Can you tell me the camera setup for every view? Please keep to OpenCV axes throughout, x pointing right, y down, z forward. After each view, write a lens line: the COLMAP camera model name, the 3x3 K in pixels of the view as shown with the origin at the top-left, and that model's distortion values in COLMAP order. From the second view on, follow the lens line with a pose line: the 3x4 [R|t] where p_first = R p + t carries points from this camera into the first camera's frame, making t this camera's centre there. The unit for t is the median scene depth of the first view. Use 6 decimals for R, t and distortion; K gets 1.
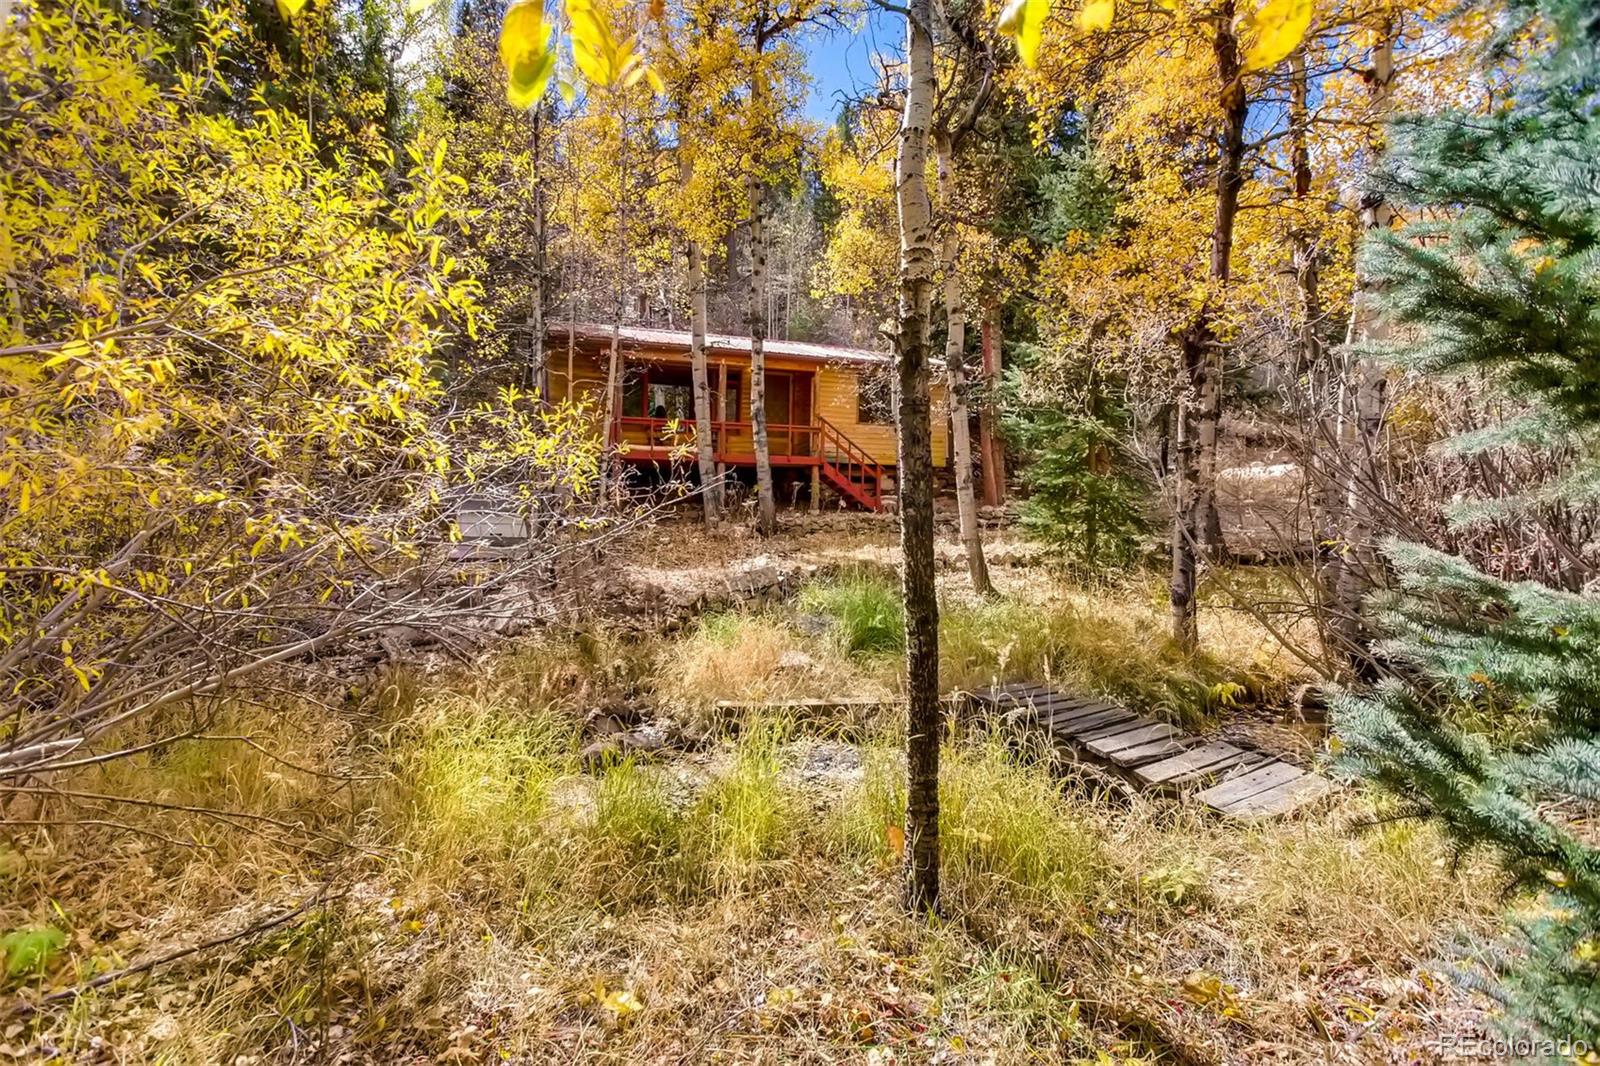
lens RADIAL K [[773.9, 0, 799.8], [0, 773.9, 534.9], [0, 0, 1]] dist [-0.005573, -0.001704]
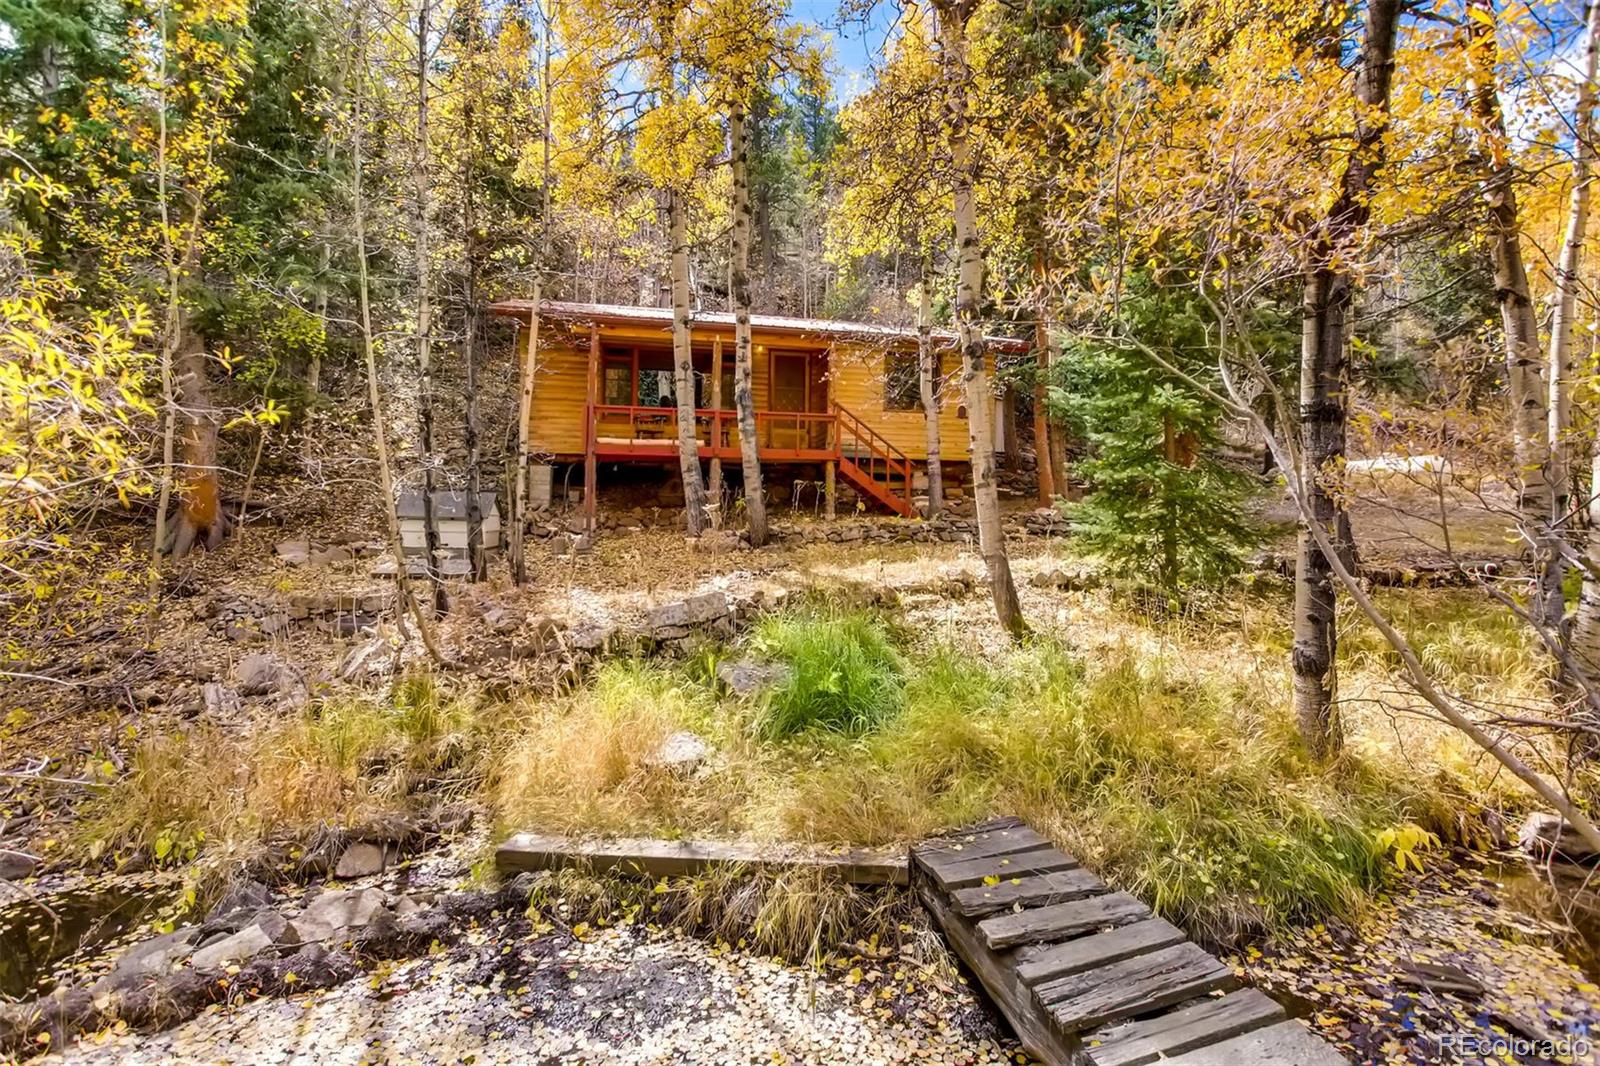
lens RADIAL K [[773.9, 0, 799.4], [0, 773.9, 524.0], [0, 0, 1]] dist [-0.005573, -0.001704]
pose [[0.994628, -0.003114, -0.103465, 0.097109], [0.001456, 0.999869, -0.016098, -0.010571], [0.103501, 0.015861, 0.994503, 0.218933]]
